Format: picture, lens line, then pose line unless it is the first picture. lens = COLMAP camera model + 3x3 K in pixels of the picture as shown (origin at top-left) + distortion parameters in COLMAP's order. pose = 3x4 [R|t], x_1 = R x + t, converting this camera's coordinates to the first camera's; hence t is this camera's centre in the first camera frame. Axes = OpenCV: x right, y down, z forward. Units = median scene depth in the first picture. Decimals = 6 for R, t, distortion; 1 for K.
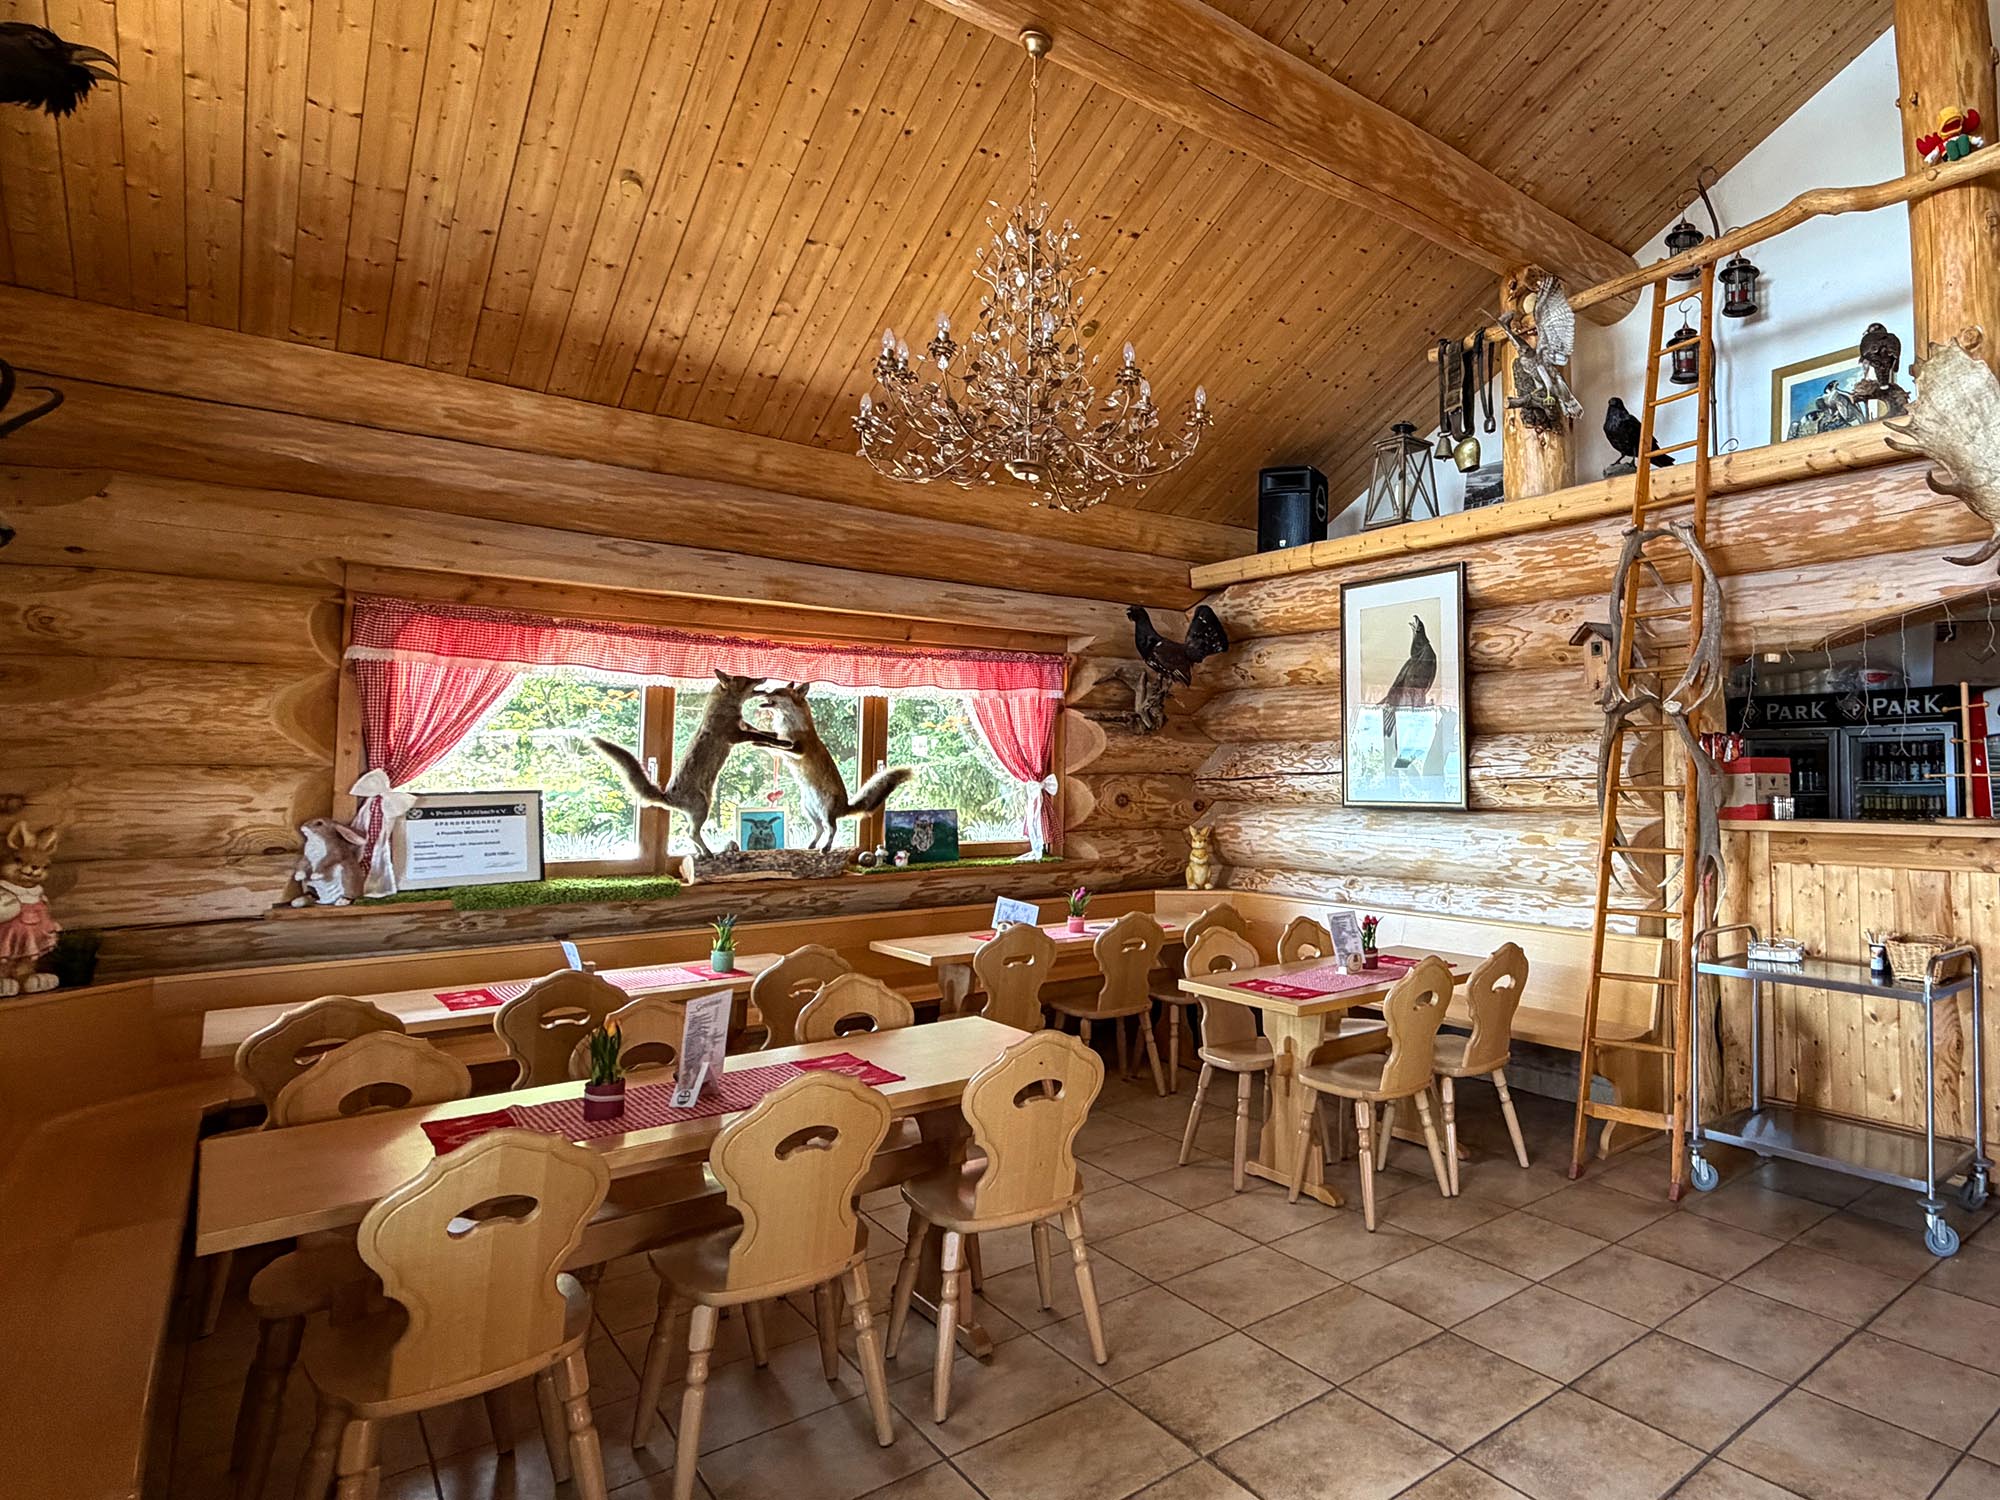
lens RADIAL K [[812.7, 0, 1000.0], [0, 812.7, 750.0], [0, 0, 1]] dist [0.001450, -0.000126]
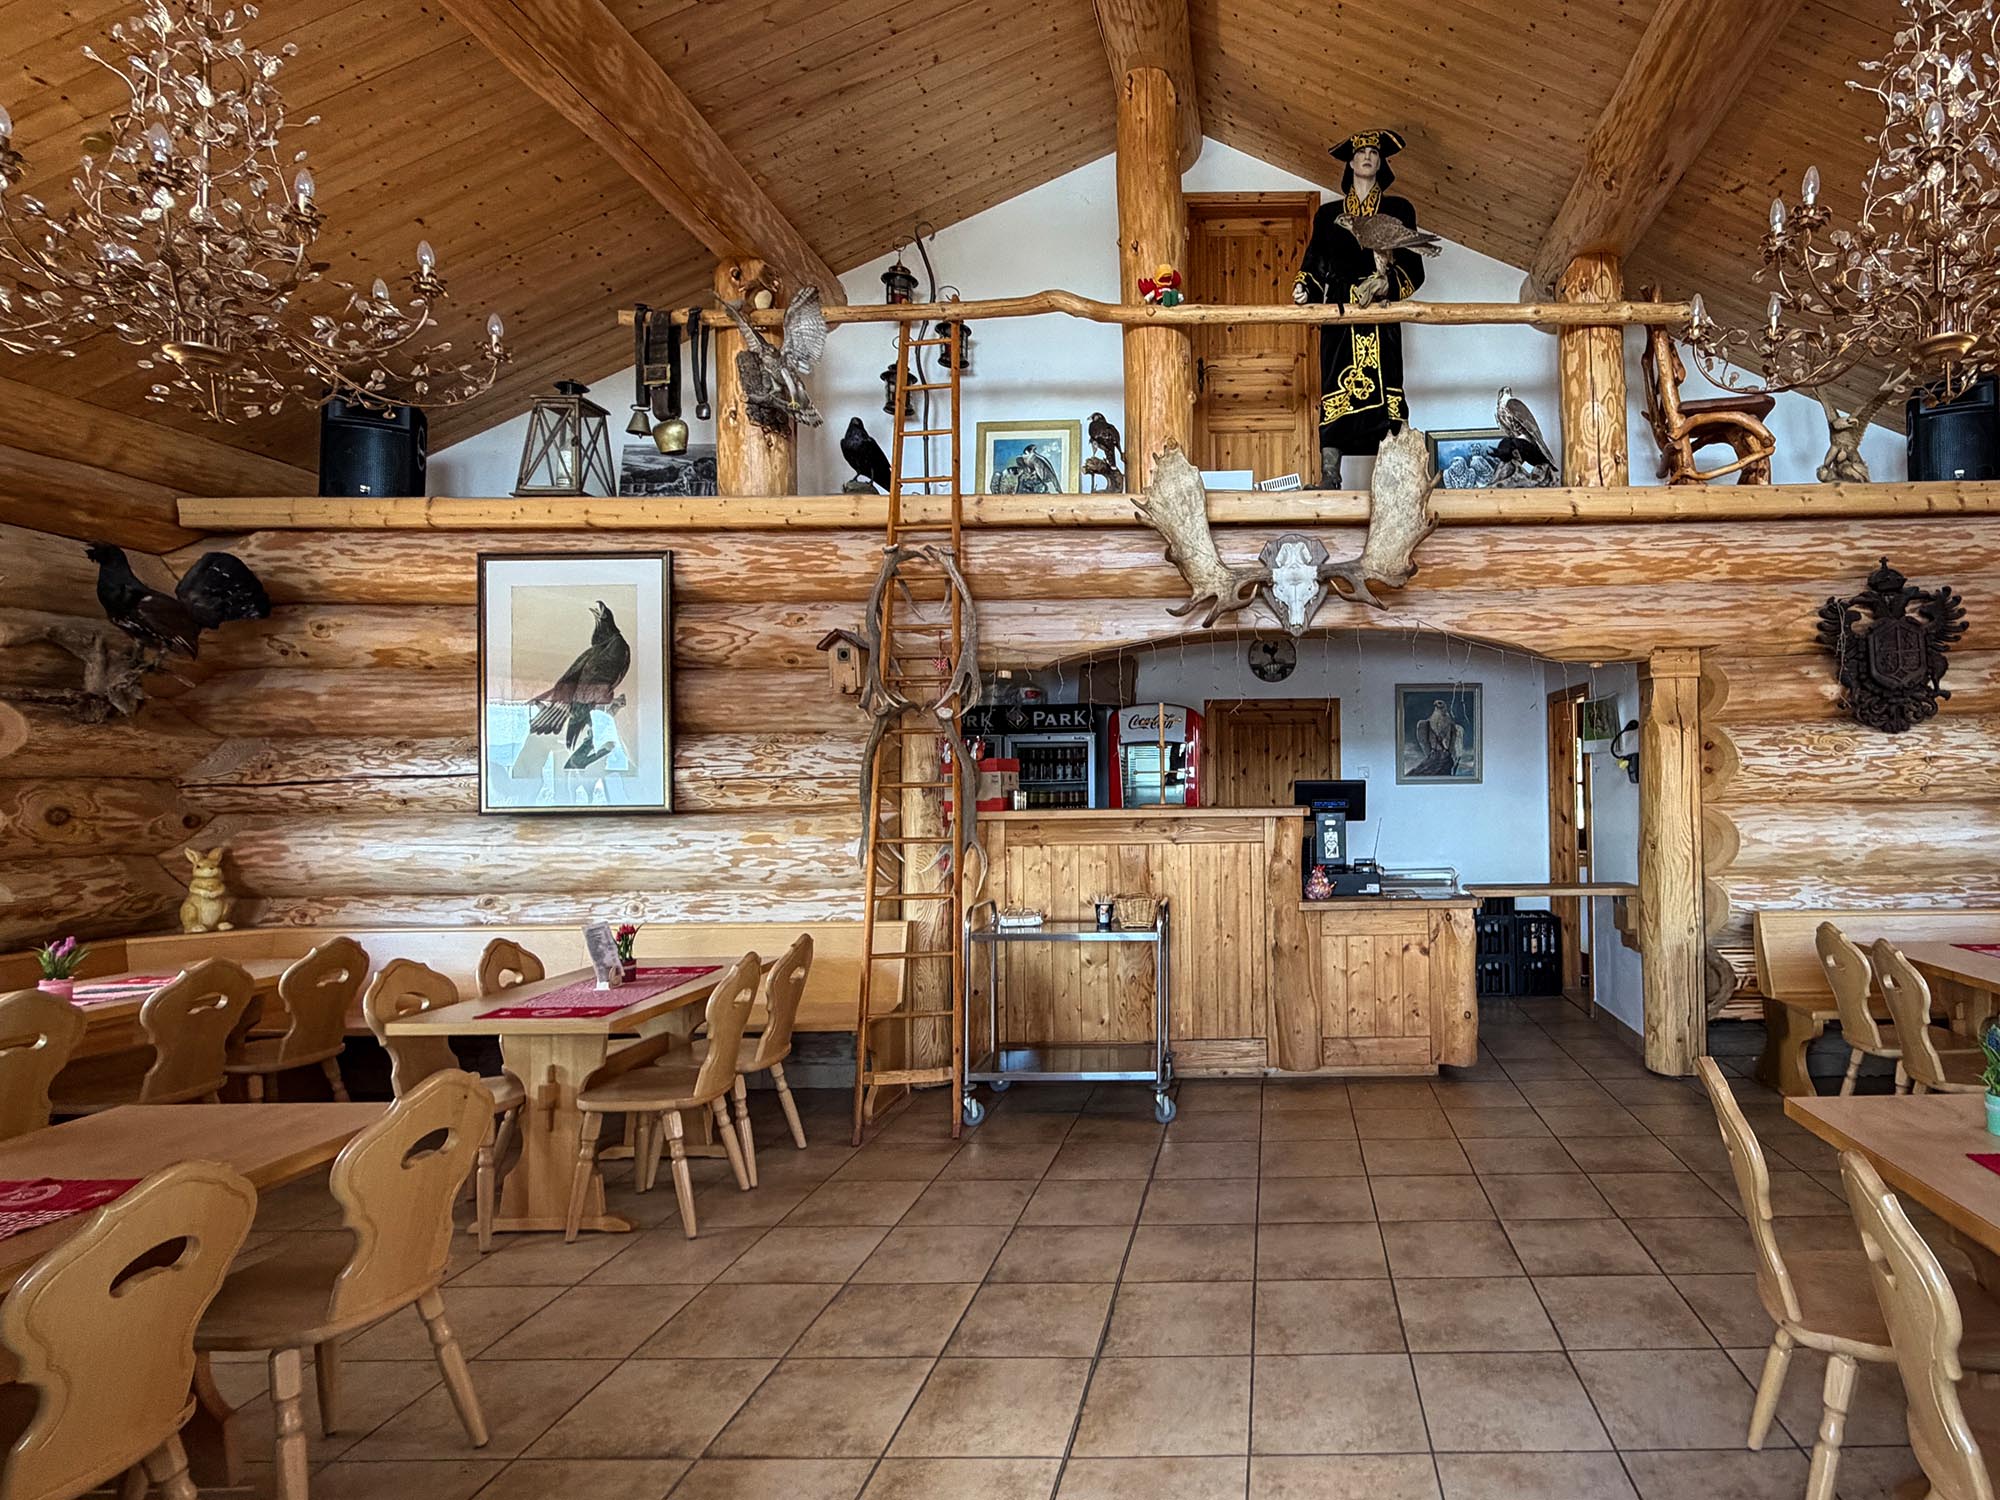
lens RADIAL K [[801.0, 0, 1004.1], [0, 801.0, 762.4], [0, 0, 1]] dist [0.001434, -0.000175]
pose [[0.861155, 0.005119, 0.508316, 0.412977], [-0.018609, 0.999597, 0.021460, -0.011940], [-0.508001, -0.027939, 0.860903, -0.006144]]
